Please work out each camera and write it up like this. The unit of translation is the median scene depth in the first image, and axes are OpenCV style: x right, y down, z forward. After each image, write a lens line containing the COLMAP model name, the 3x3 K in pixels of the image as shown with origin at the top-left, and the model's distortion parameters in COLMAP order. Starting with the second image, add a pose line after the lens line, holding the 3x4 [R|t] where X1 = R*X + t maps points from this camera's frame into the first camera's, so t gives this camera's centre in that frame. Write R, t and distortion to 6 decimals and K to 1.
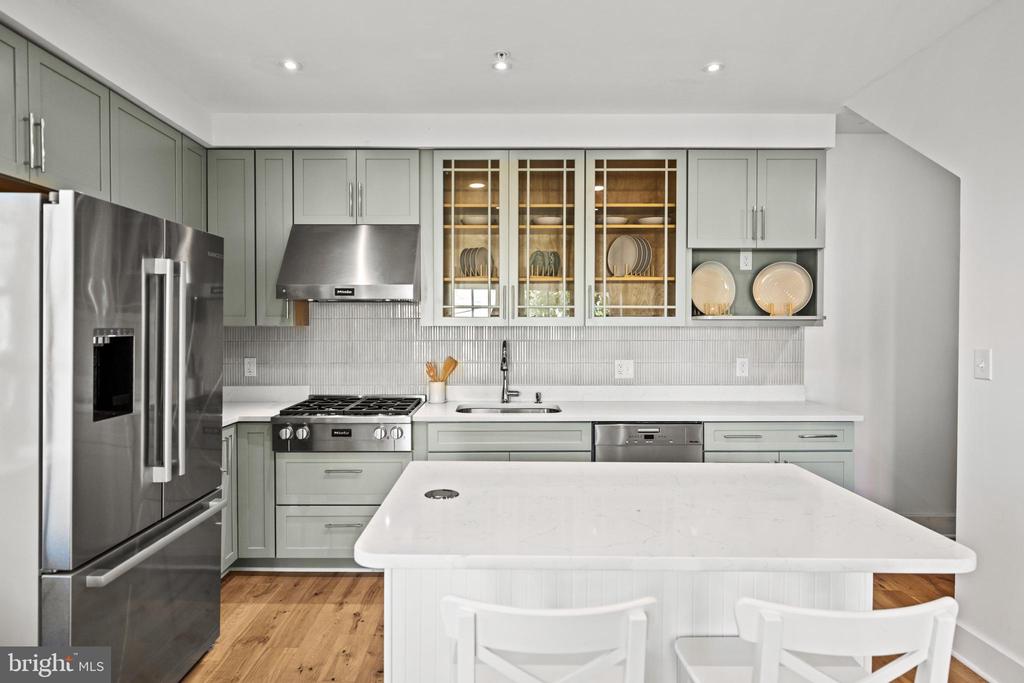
lens RADIAL K [[586.0, 0, 492.7], [0, 586.0, 338.7], [0, 0, 1]] dist [-0.002870, -0.001467]
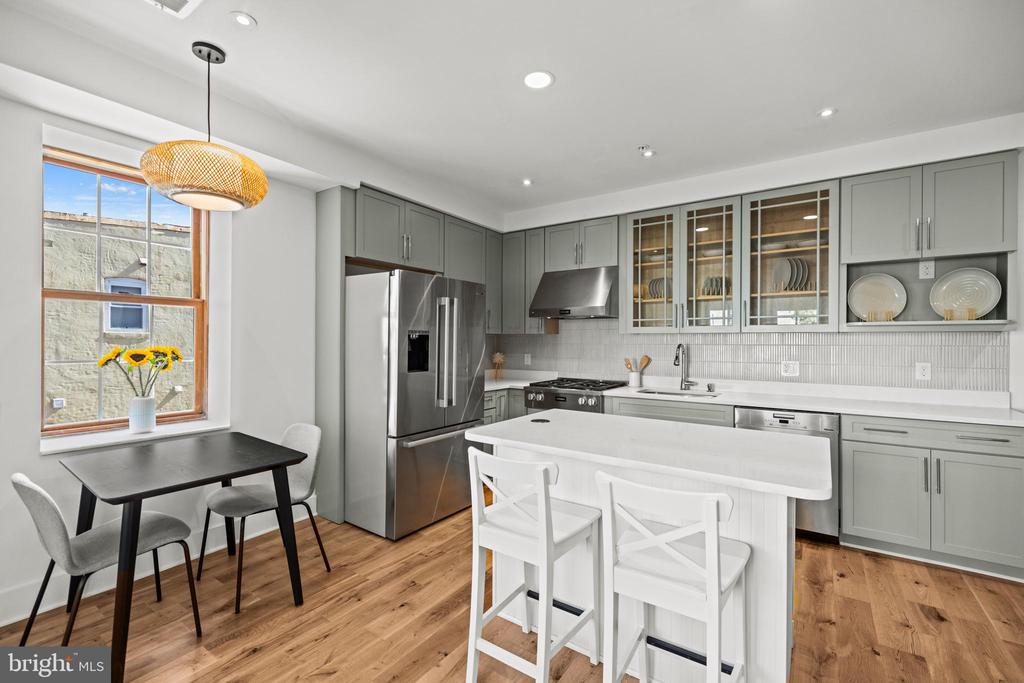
lens RADIAL K [[441.0, 0, 512.0], [0, 441.0, 341.5], [0, 0, 1]] dist [0.002189, -0.000033]
pose [[0.827160, 0.003674, -0.561955, 0.286121], [-0.016012, 0.999727, -0.017033, 0.022900], [0.561739, 0.023087, 0.826993, -0.078224]]
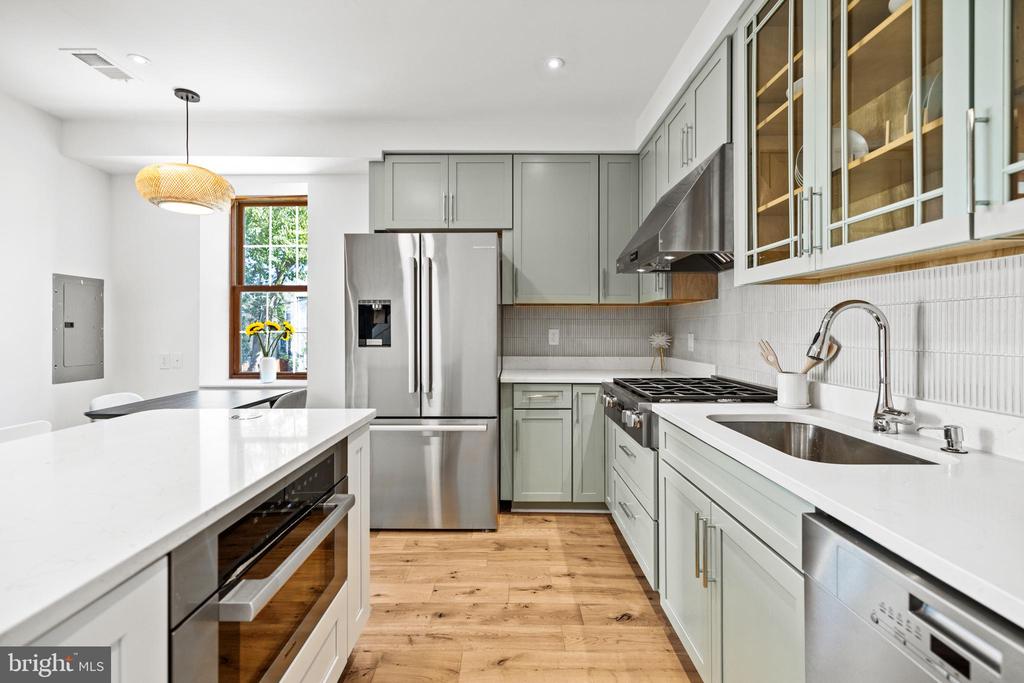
lens RADIAL K [[443.6, 0, 512.1], [0, 443.6, 330.3], [0, 0, 1]] dist [0.000641, -0.000050]
pose [[0.003978, 0.002086, -0.999990, 0.405278], [-0.020528, 0.999787, 0.002004, 0.034872], [0.999781, 0.020520, 0.004020, 0.744671]]
